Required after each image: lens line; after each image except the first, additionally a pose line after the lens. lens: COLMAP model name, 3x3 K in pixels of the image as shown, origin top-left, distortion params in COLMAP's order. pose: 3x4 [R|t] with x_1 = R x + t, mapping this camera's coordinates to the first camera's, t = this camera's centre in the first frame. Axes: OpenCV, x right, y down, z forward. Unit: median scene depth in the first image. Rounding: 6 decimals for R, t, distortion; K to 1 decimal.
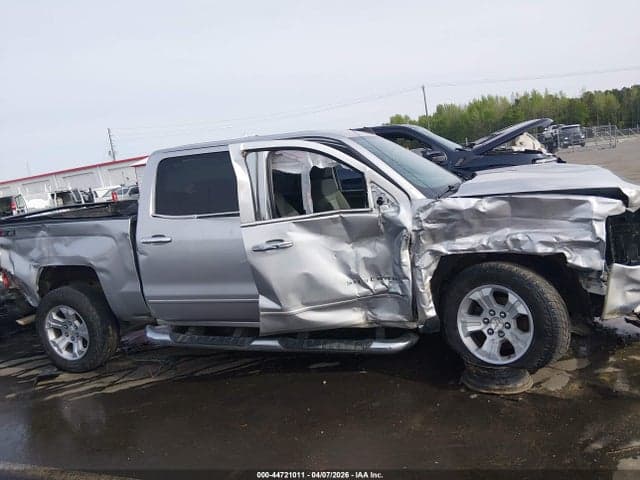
lens RADIAL K [[484.7, 0, 320.5], [0, 484.7, 229.5], [0, 0, 1]] dist [0.132877, -0.223206]
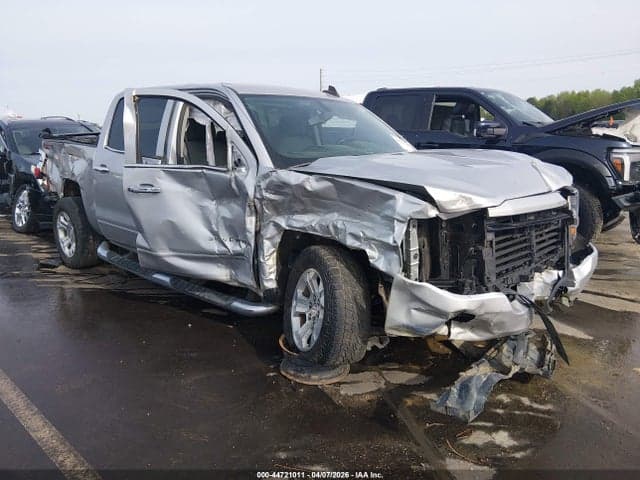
lens RADIAL K [[484.7, 0, 320.5], [0, 484.7, 229.5], [0, 0, 1]] dist [0.132877, -0.223206]
pose [[0.910088, 0.196661, -0.364779, 0.659798], [-0.160034, 0.978727, 0.128386, -0.080001], [0.382268, -0.058465, 0.922200, 0.146929]]
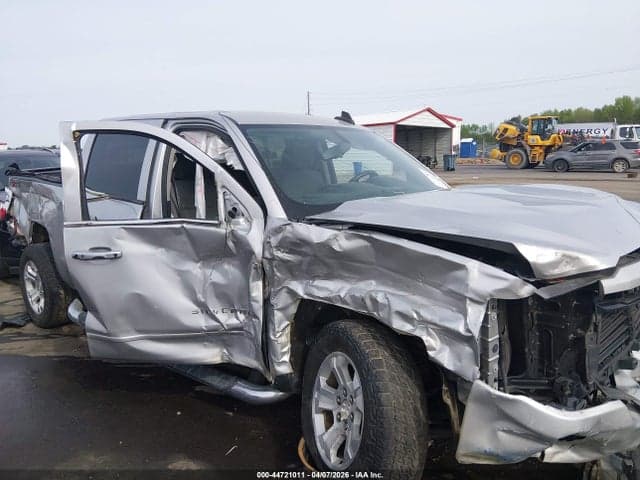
lens RADIAL K [[486.9, 0, 320.2], [0, 486.9, 225.6], [0, 0, 1]] dist [0.135461, -0.230312]
pose [[0.919999, 0.161452, -0.357120, 0.519722], [-0.142943, 0.986667, 0.077823, -0.115512], [0.364923, -0.020549, 0.930811, 0.323271]]
